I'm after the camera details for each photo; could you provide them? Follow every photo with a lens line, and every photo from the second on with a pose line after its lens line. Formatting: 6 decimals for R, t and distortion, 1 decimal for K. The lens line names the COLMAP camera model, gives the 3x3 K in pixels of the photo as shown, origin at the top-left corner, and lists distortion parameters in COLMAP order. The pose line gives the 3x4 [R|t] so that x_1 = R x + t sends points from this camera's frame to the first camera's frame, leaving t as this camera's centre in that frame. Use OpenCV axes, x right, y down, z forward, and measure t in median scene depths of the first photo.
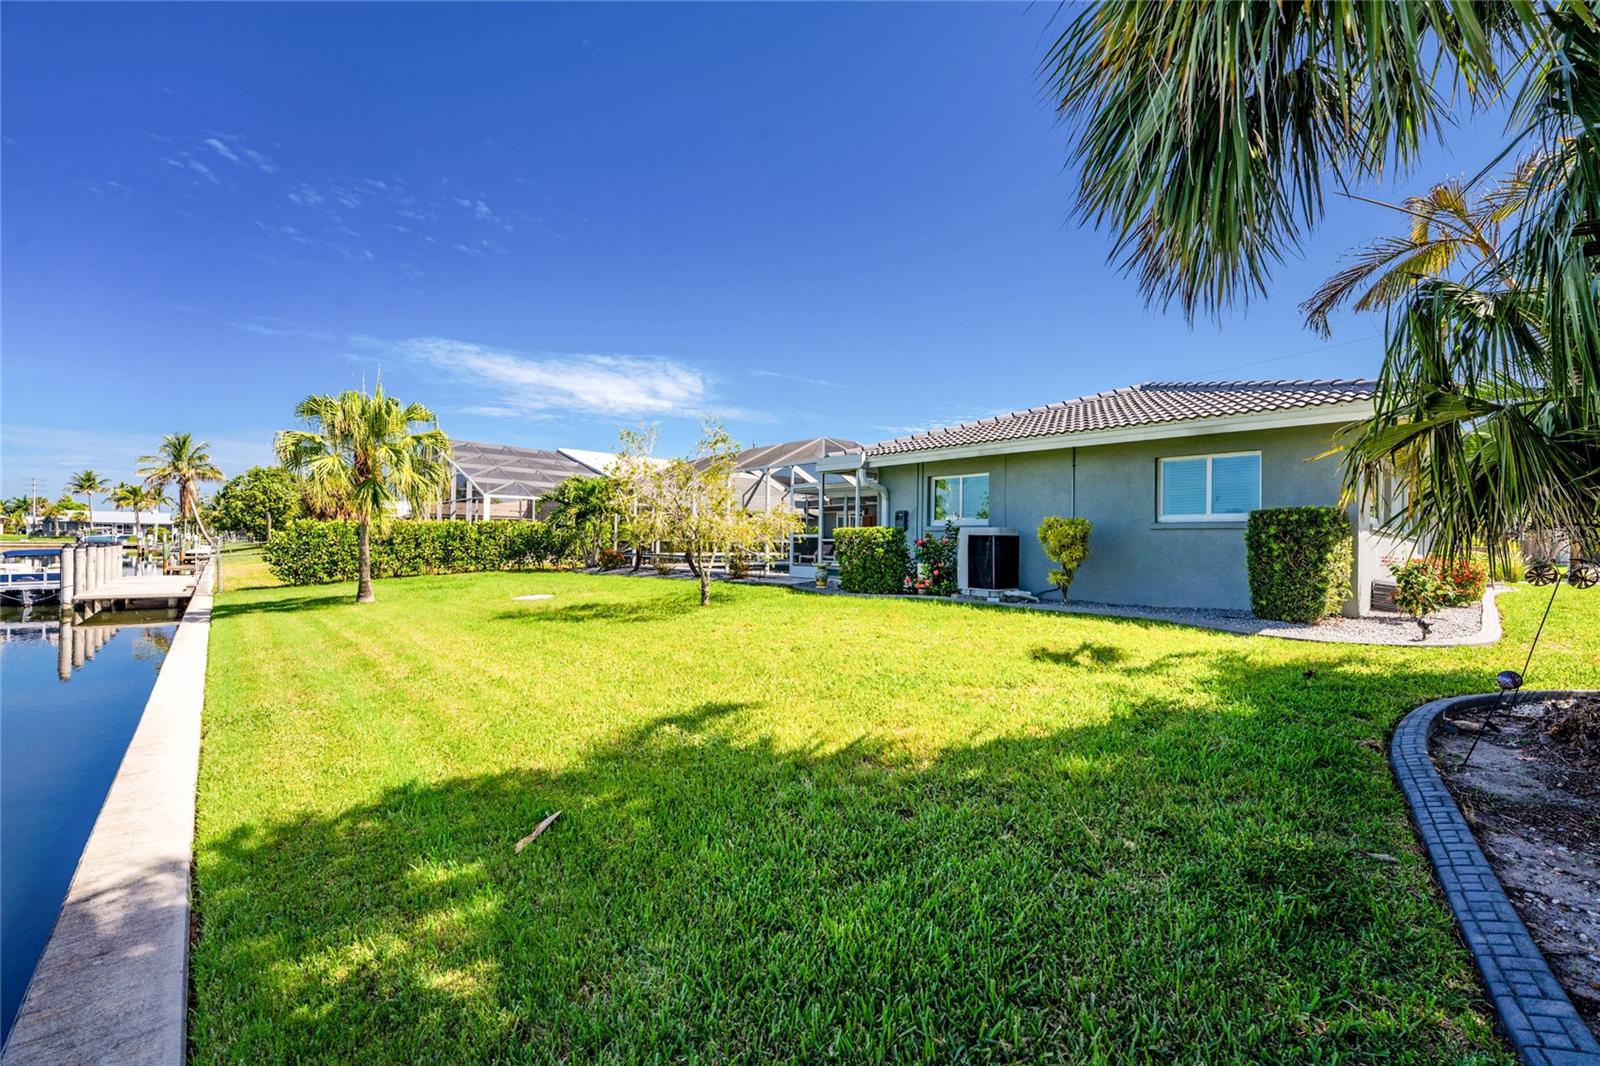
lens RADIAL K [[653.6, 0, 790.9], [0, 653.6, 536.5], [0, 0, 1]] dist [-0.029338, 0.002859]
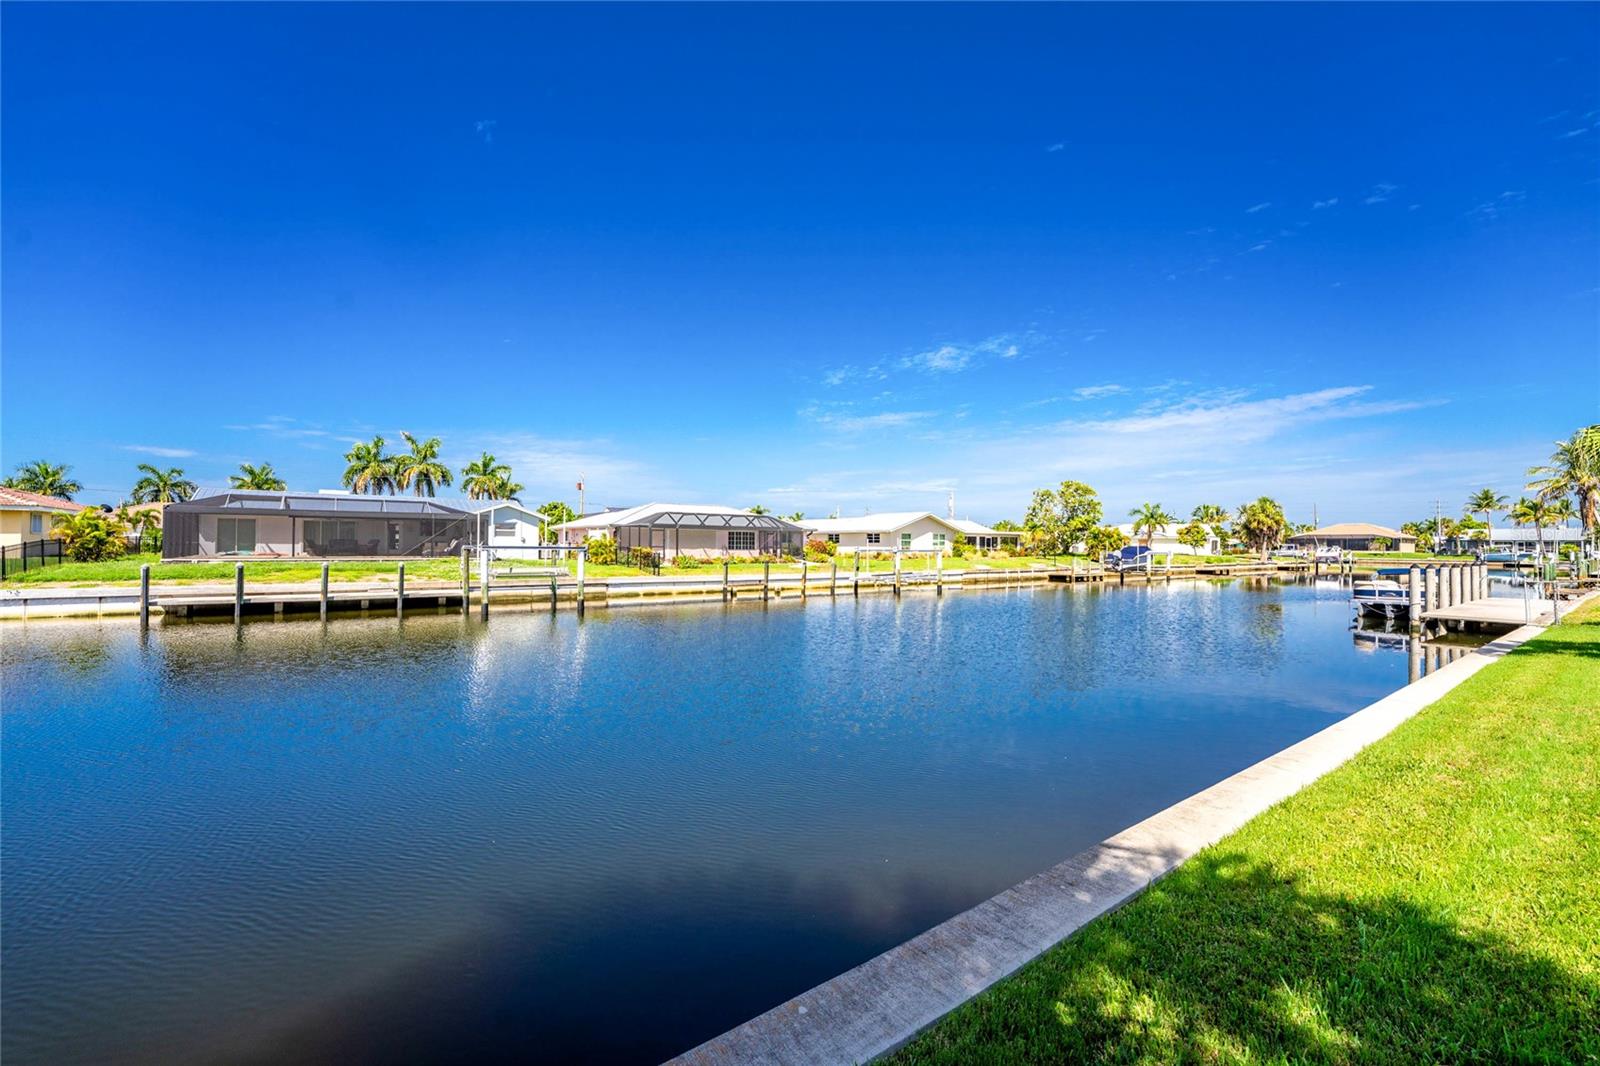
lens RADIAL K [[653.6, 0, 794.9], [0, 653.6, 533.2], [0, 0, 1]] dist [-0.029338, 0.002859]
pose [[-0.114224, -0.034026, -0.992872, 0.014015], [0.001851, 0.999404, -0.034463, -0.001512], [0.993453, -0.005774, -0.114093, 0.021879]]
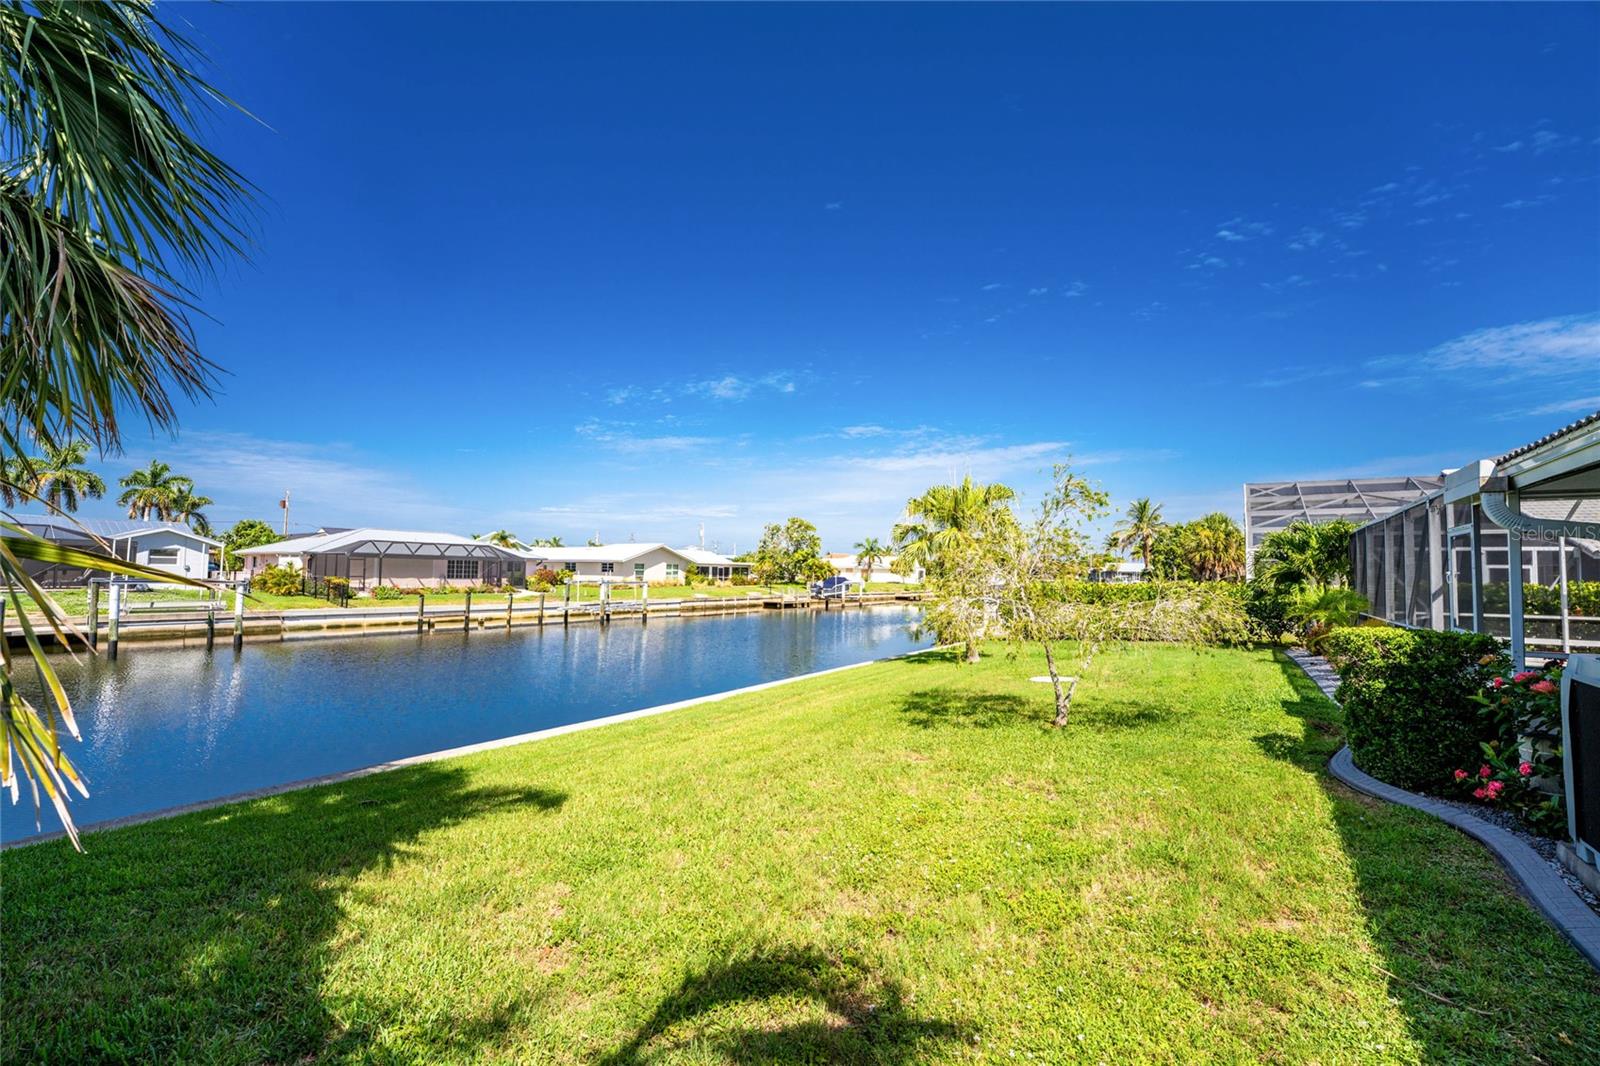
lens RADIAL K [[653.6, 0, 796.0], [0, 653.6, 534.9], [0, 0, 1]] dist [-0.029338, 0.002859]
pose [[0.217614, -0.066674, -0.973755, 0.085801], [-0.001805, 0.997635, -0.068712, -0.008971], [0.976033, 0.016710, 0.216979, 0.091309]]
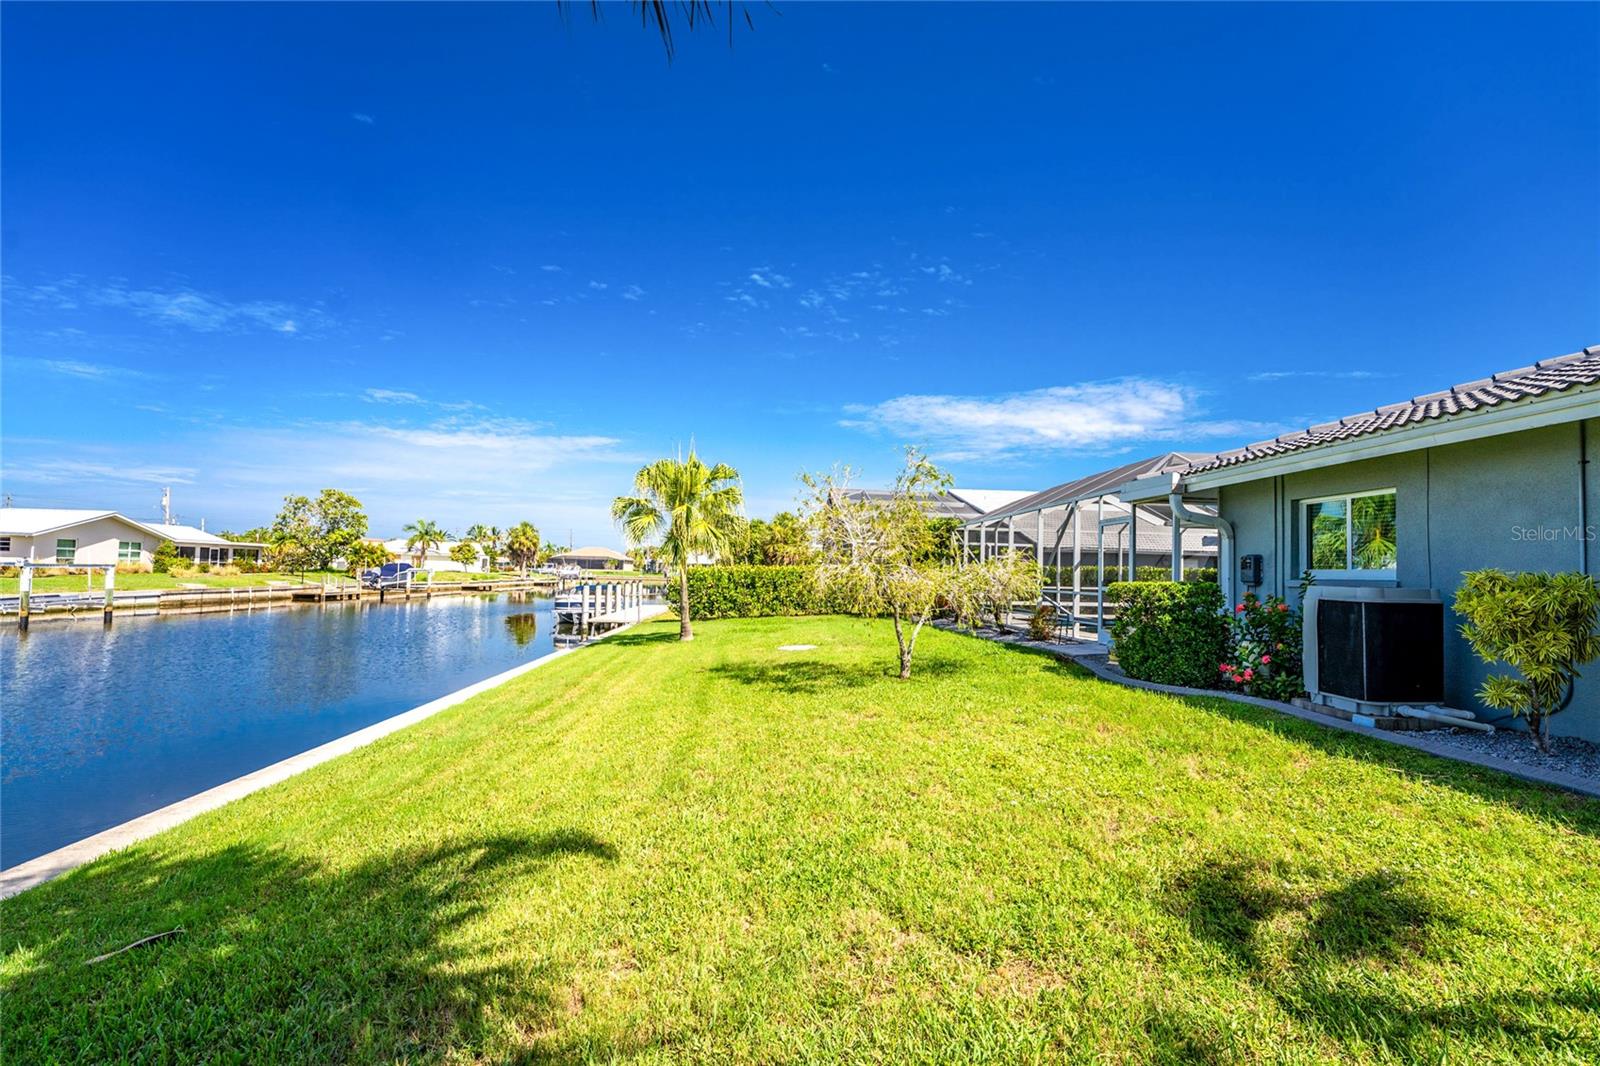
lens RADIAL K [[653.6, 0, 792.7], [0, 653.6, 550.7], [0, 0, 1]] dist [-0.029338, 0.002859]
pose [[0.773723, -0.016965, -0.633297, 0.046149], [-0.005307, 0.999433, -0.033258, -0.004128], [0.633502, 0.029093, 0.773194, 0.045364]]
